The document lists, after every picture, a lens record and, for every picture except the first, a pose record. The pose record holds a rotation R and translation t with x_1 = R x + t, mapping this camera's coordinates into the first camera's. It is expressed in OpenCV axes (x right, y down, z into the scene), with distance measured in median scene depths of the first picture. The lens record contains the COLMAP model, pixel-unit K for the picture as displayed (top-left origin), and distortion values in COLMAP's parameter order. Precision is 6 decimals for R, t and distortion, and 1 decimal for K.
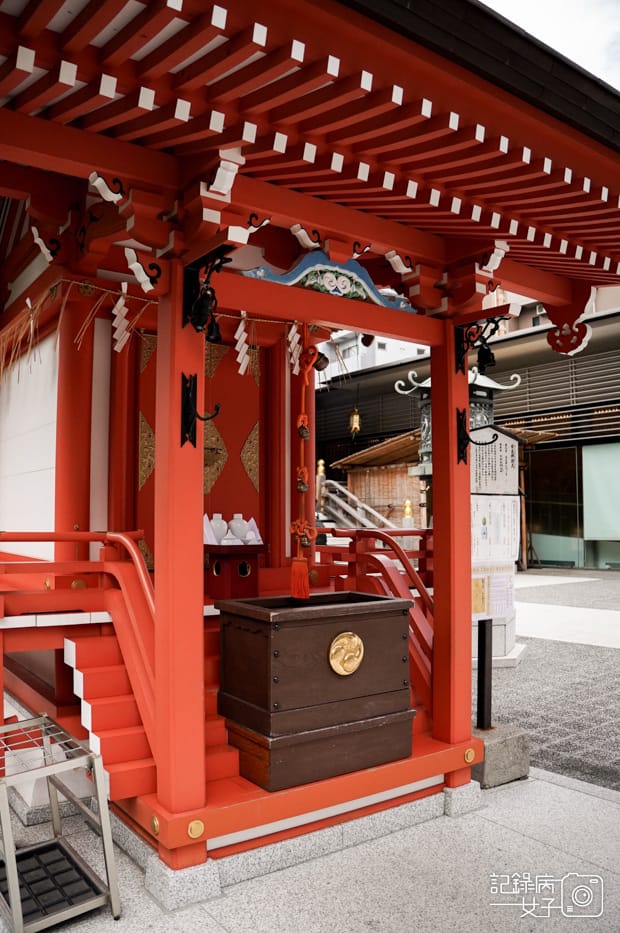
lens RADIAL K [[742.1, 0, 310.0], [0, 742.1, 466.5], [0, 0, 1]] dist [-0.193333, 0.100027]
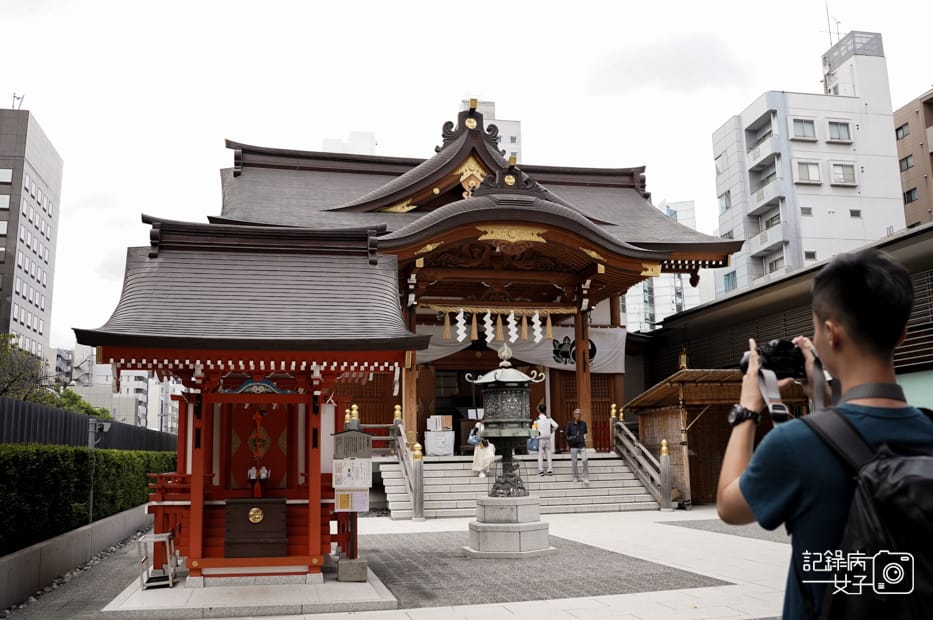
lens RADIAL K [[835.1, 0, 466.5], [0, 835.1, 310.0], [0, 0, 1]] dist [-0.142864, 0.009963]
pose [[0.916584, -0.078243, -0.392112, 0.348997], [0.039969, 0.993684, -0.104852, -0.030353], [0.397840, 0.080433, 0.913922, -0.281347]]
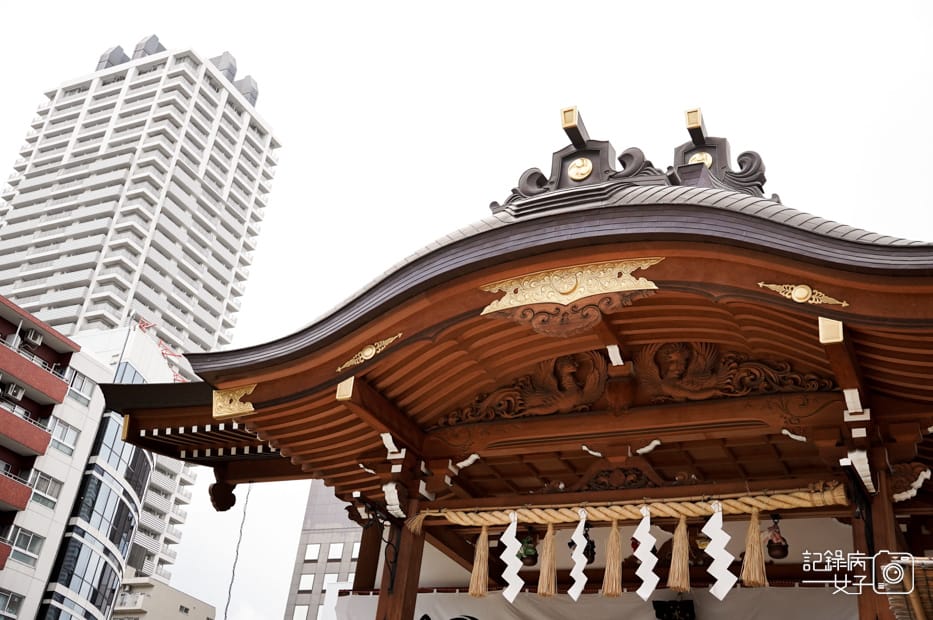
lens RADIAL K [[1149.9, 0, 446.5], [0, 1149.9, 309.1], [0, 0, 1]] dist [-0.001325, -0.004751]
pose [[0.450173, -0.399389, -0.798644, 0.420037], [-0.062892, 0.877994, -0.474521, 0.060343], [0.890724, 0.263845, 0.370131, 0.655549]]
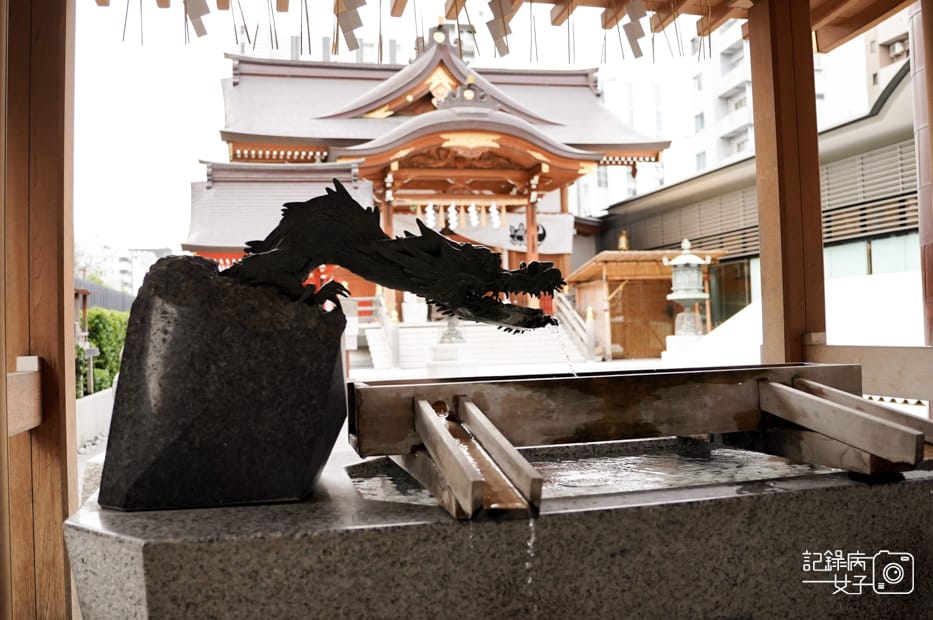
lens RADIAL K [[867.0, 0, 467.7], [0, 867.0, 290.3], [0, 0, 1]] dist [-0.139916, 0.001372]
pose [[0.920493, -0.039420, -0.388765, 0.539744], [0.051689, 0.998439, 0.021146, -0.033819], [0.387325, -0.039560, 0.921094, -0.604153]]
